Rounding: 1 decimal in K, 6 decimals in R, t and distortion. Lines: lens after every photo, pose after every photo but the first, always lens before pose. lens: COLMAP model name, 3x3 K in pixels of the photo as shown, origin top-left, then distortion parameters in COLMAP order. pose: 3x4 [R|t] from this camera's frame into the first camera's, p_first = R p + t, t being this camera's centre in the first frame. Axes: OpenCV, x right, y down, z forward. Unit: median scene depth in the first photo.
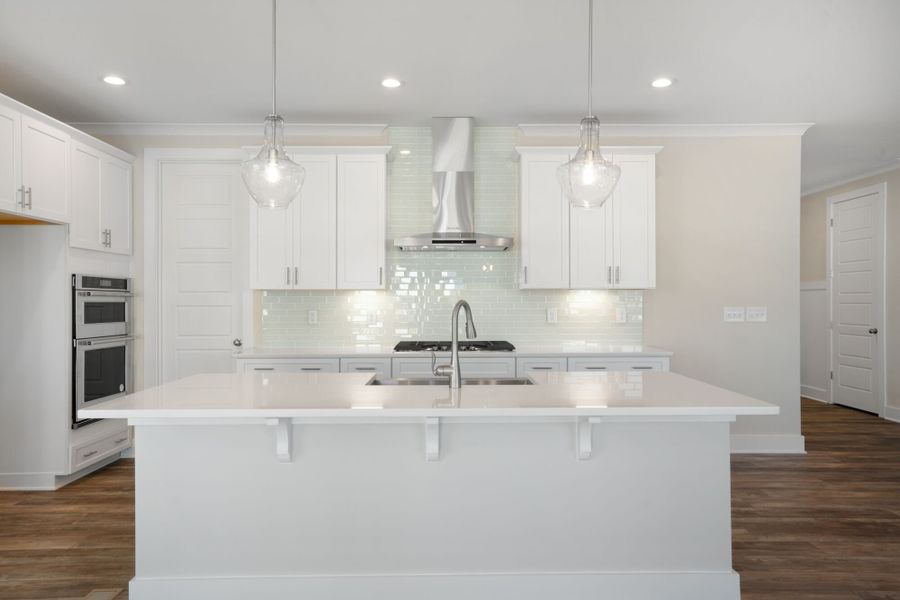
lens RADIAL K [[618.0, 0, 450.0], [0, 618.0, 300.0], [0, 0, 1]] dist [0.031085, 0.001447]
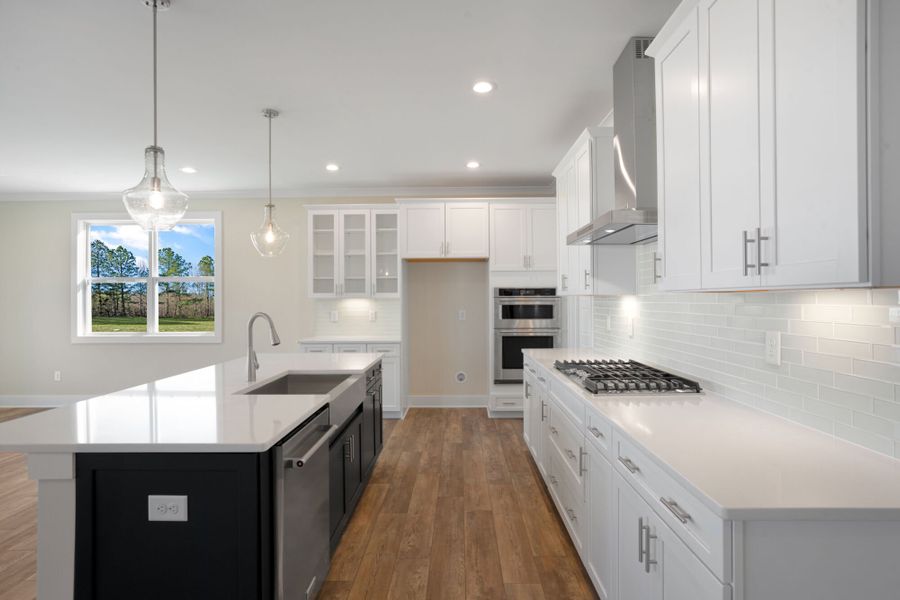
lens RADIAL K [[475.1, 0, 449.2], [0, 475.1, 295.5], [0, 0, 1]] dist [-0.025135, 0.000383]
pose [[-0.029481, -0.004621, -0.999555, 0.561552], [0.008912, 0.999948, -0.004885, -0.014942], [0.999526, -0.009052, -0.029438, 0.833832]]
